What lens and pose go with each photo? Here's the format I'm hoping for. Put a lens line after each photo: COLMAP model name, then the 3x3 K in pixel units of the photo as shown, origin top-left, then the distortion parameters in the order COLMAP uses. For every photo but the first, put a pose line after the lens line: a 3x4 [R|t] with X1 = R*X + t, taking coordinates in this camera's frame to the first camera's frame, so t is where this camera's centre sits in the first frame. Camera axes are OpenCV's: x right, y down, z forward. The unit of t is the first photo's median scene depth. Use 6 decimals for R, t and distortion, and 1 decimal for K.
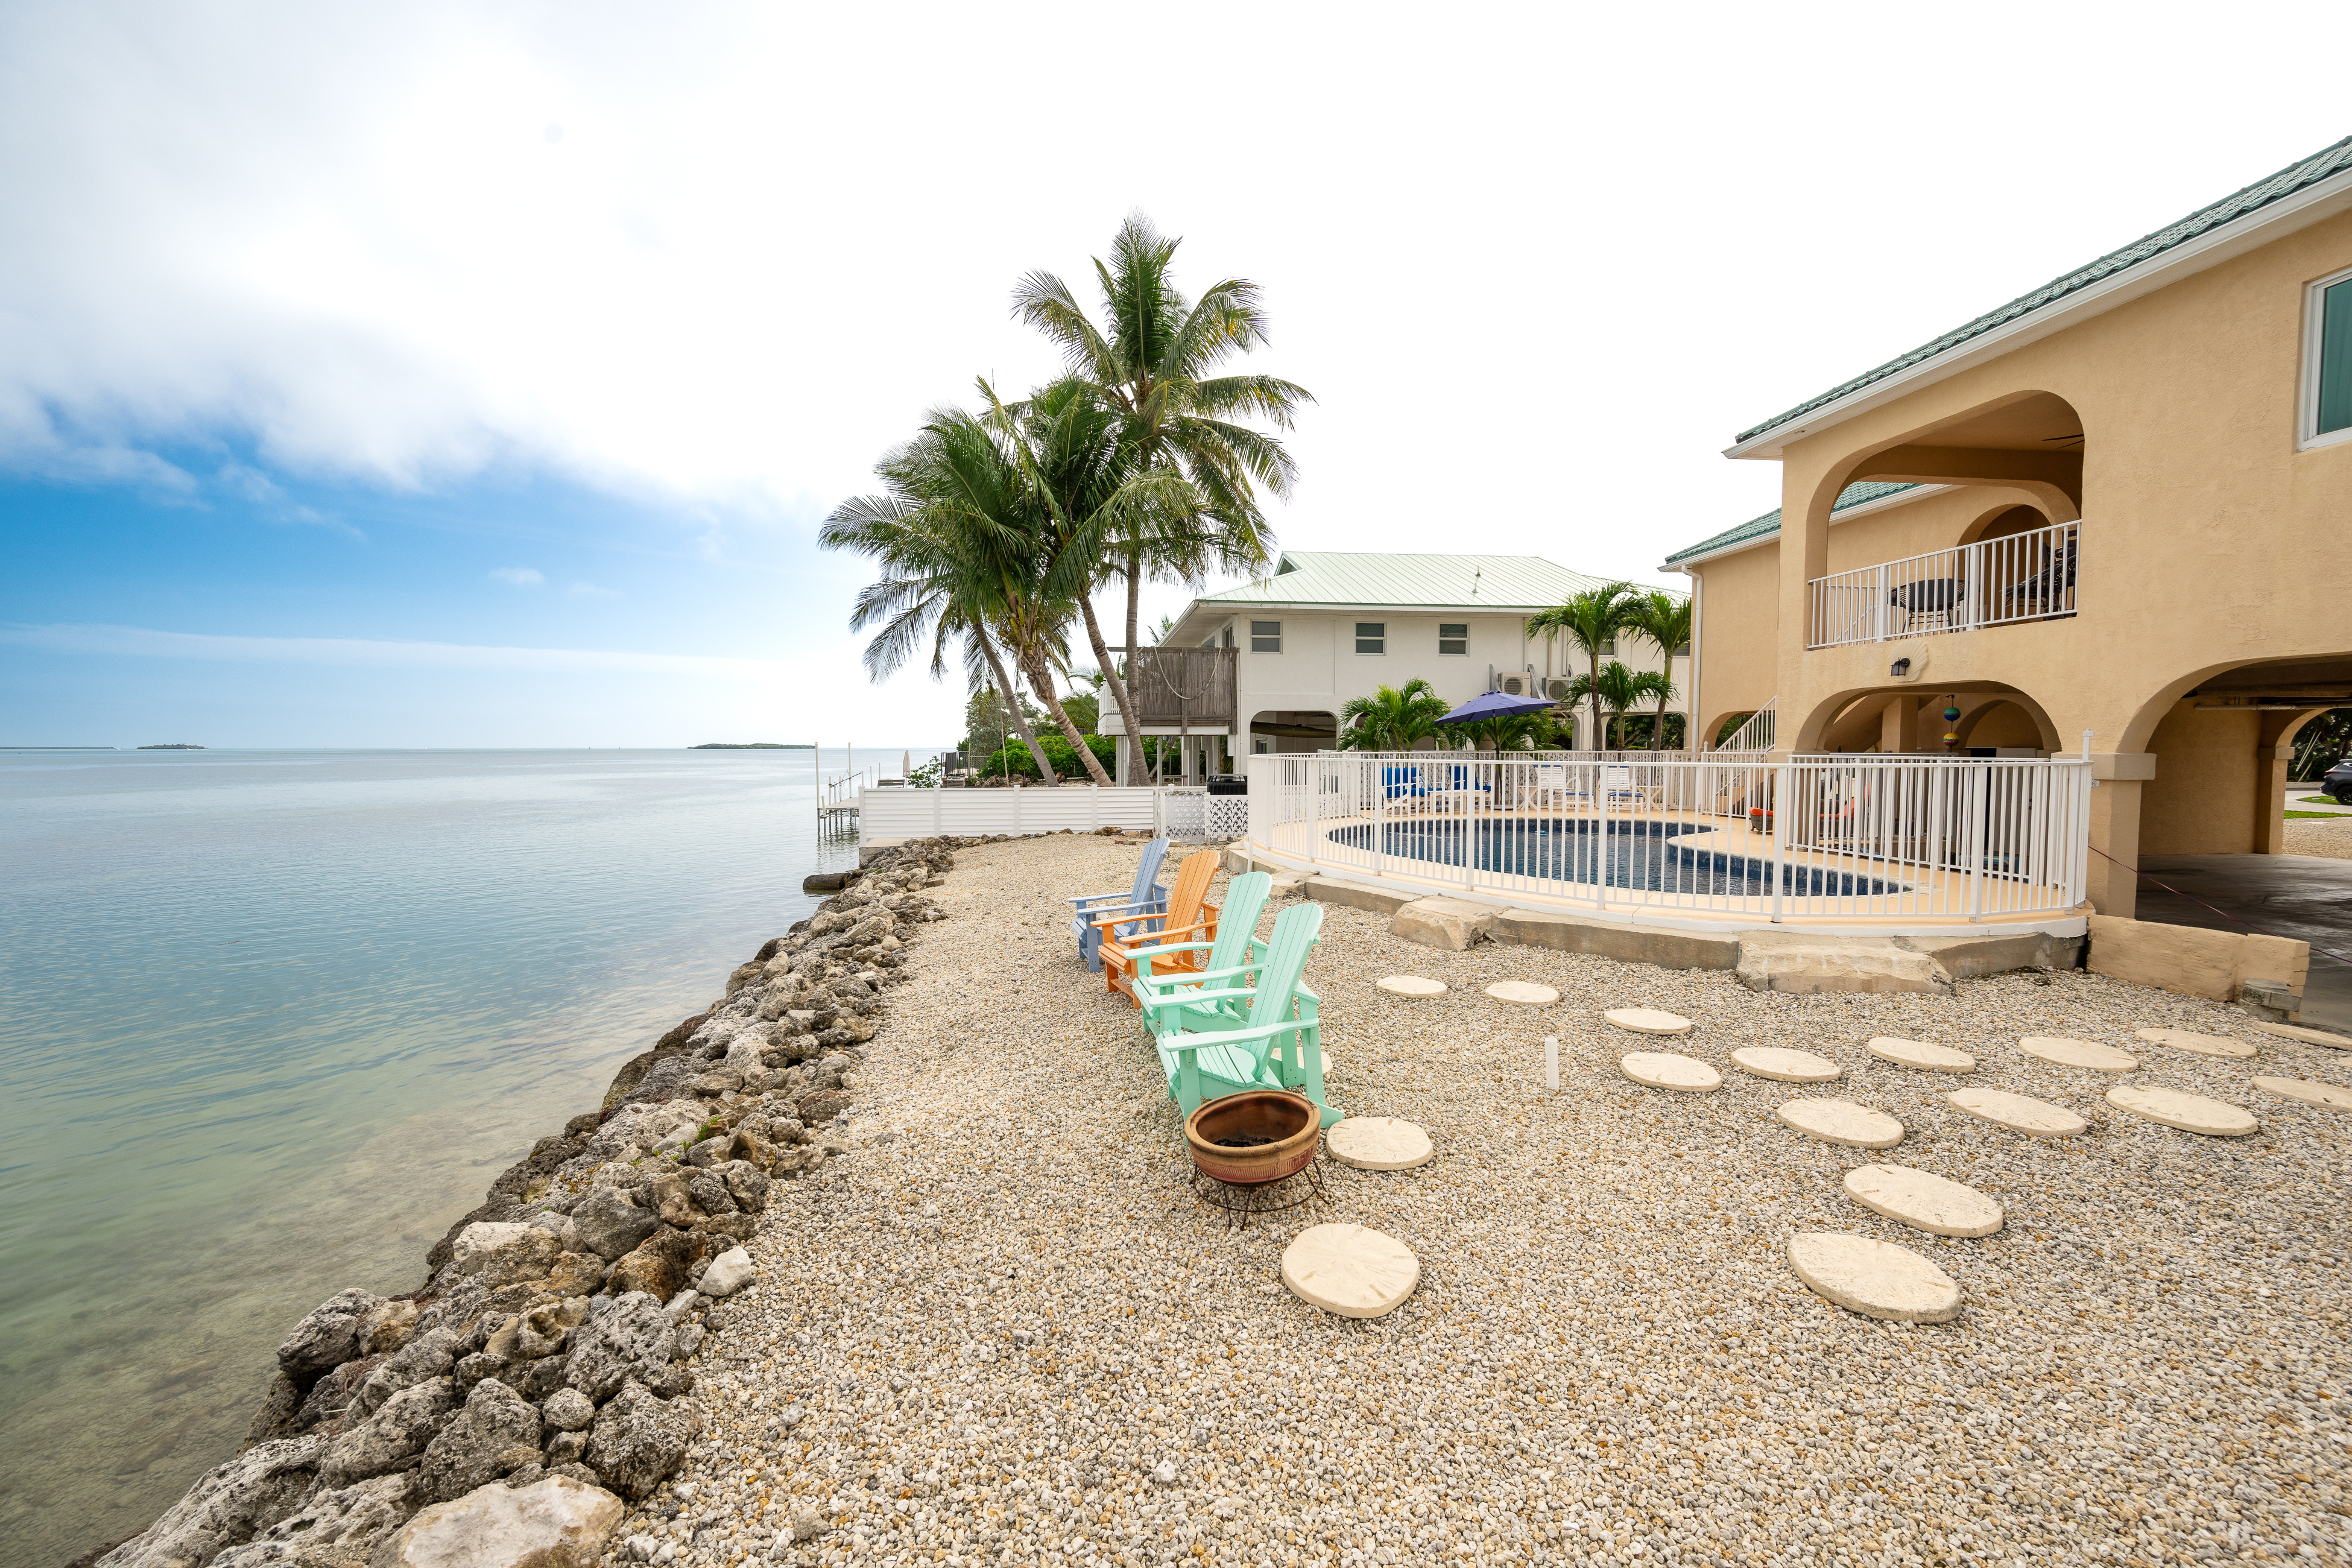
lens RADIAL K [[917.1, 0, 1176.0], [0, 917.1, 784.0], [0, 0, 1]] dist [0.000115, 0.000230]
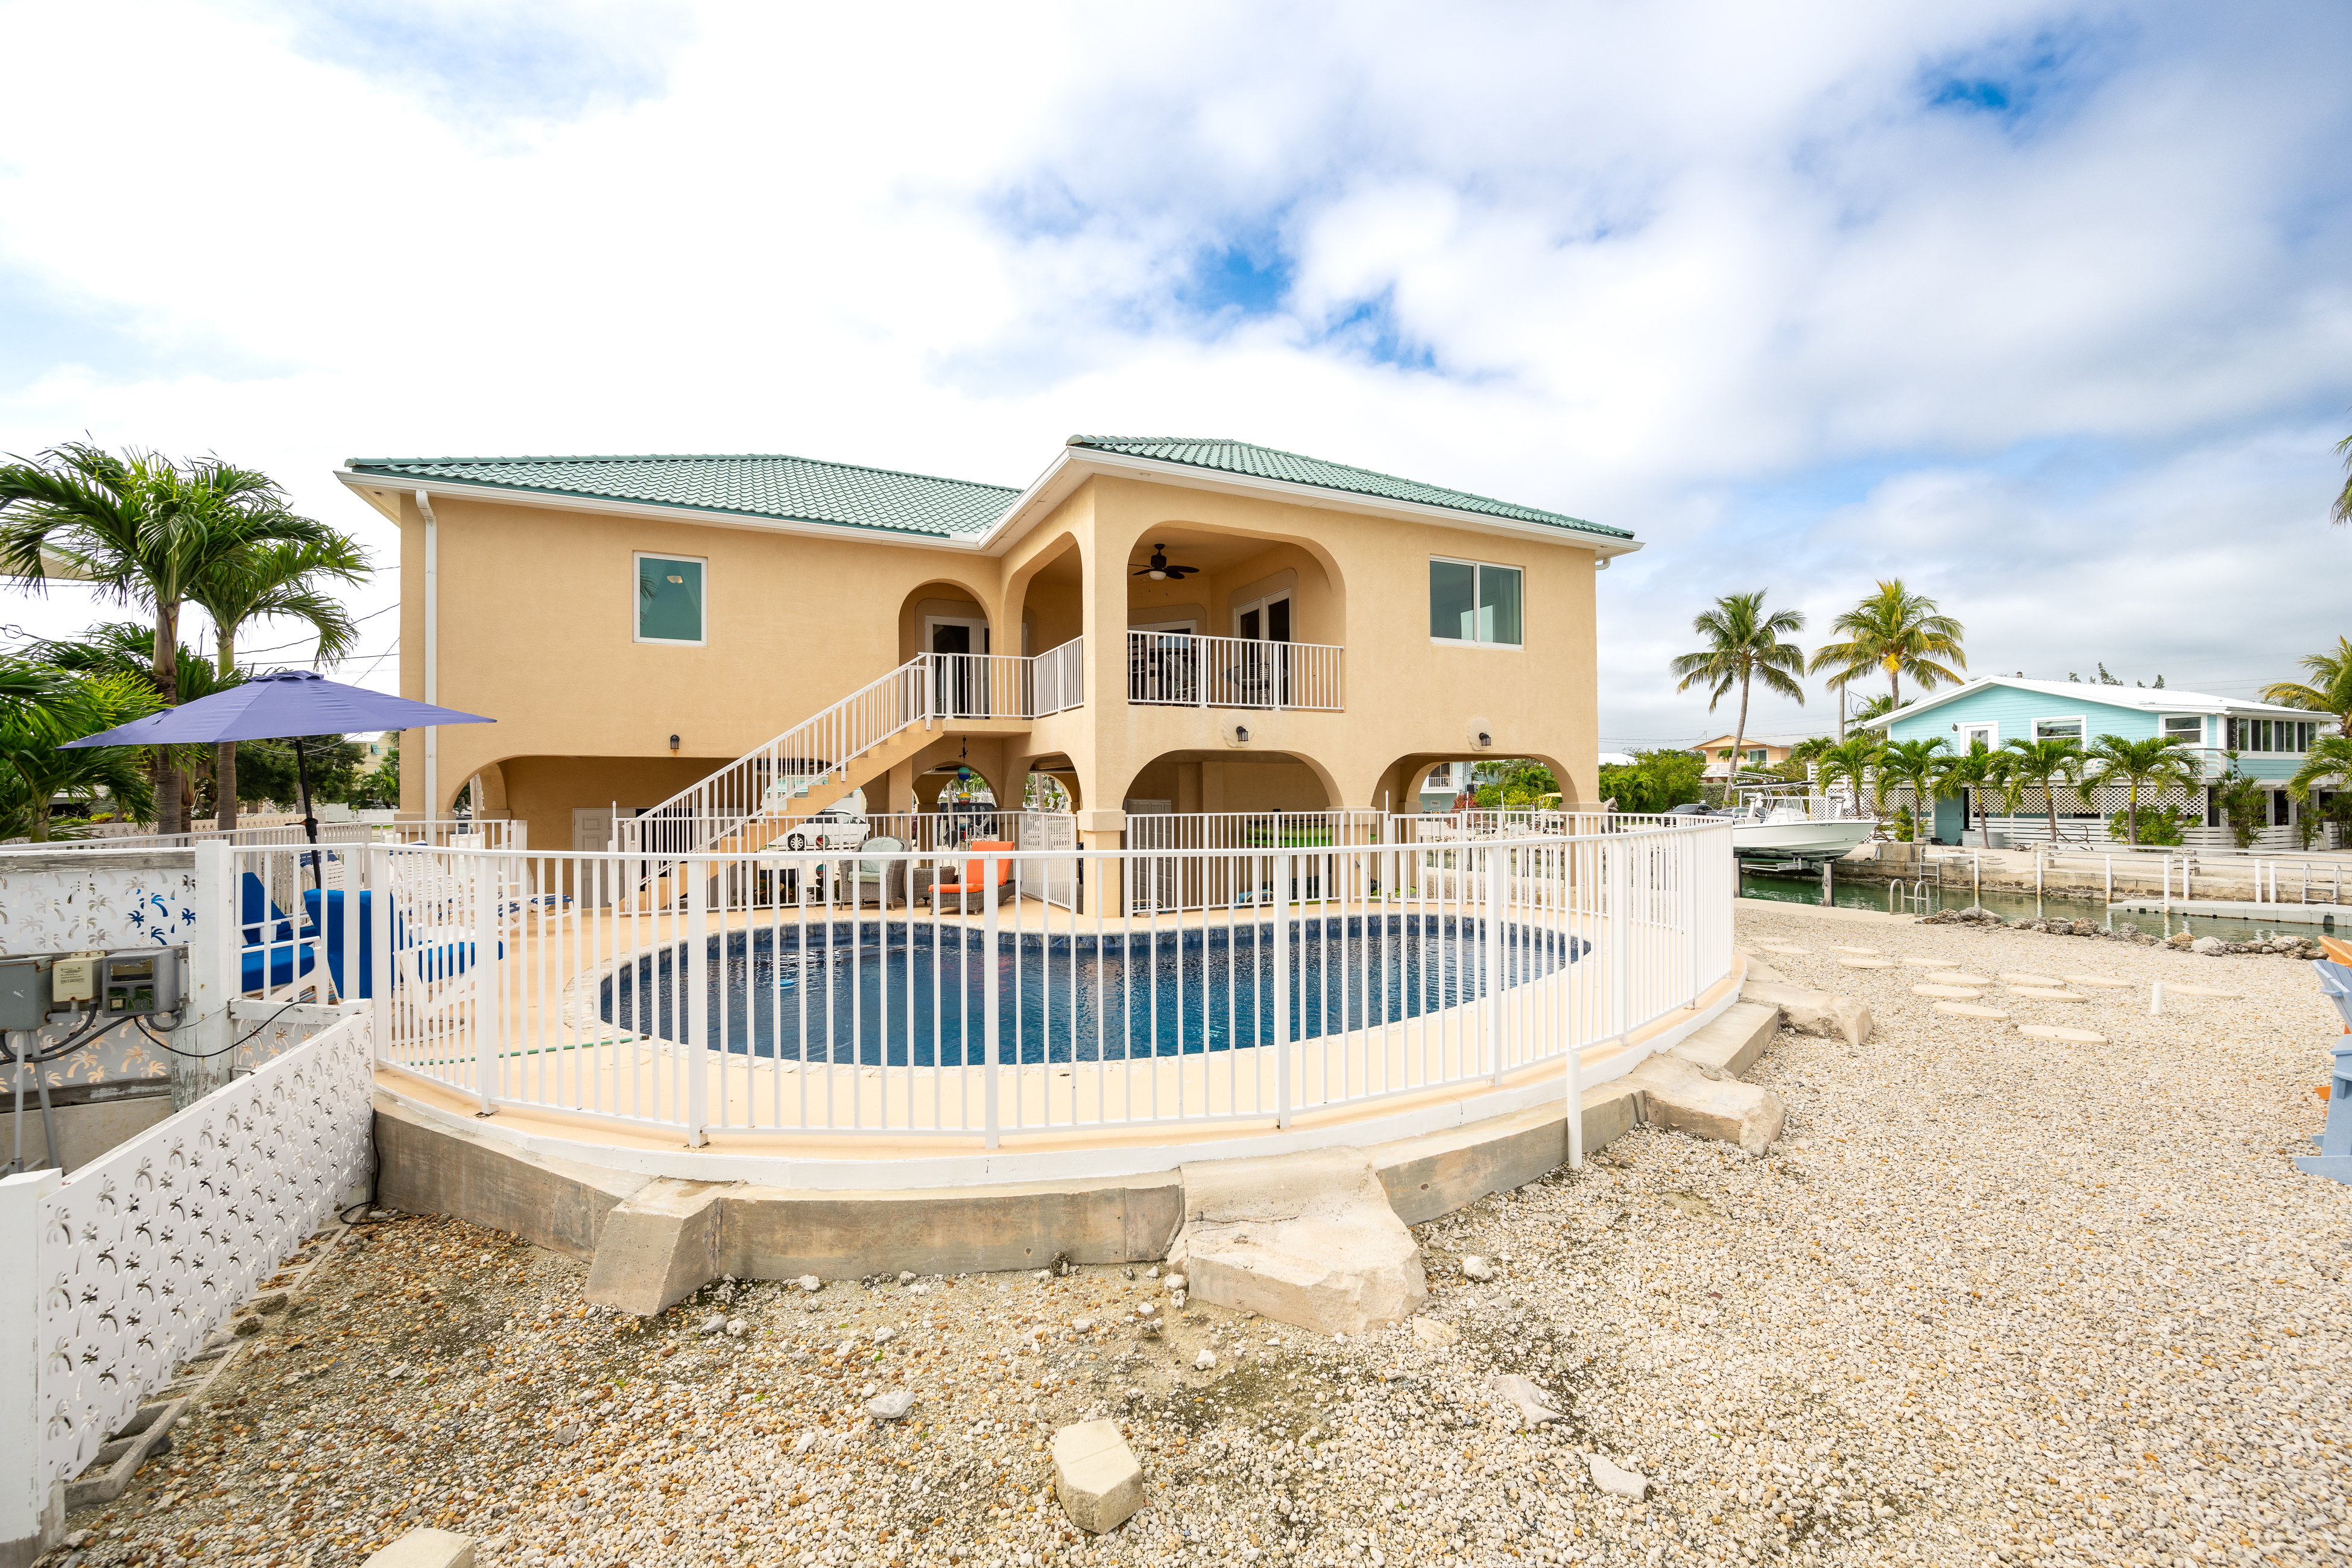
lens RADIAL K [[917.1, 0, 1176.0], [0, 917.1, 784.0], [0, 0, 1]] dist [0.000115, 0.000230]
pose [[-0.295405, 0.011164, 0.955307, -0.234093], [0.048282, 0.998828, 0.003257, -0.064900], [-0.954151, 0.047086, -0.295598, 1.272203]]
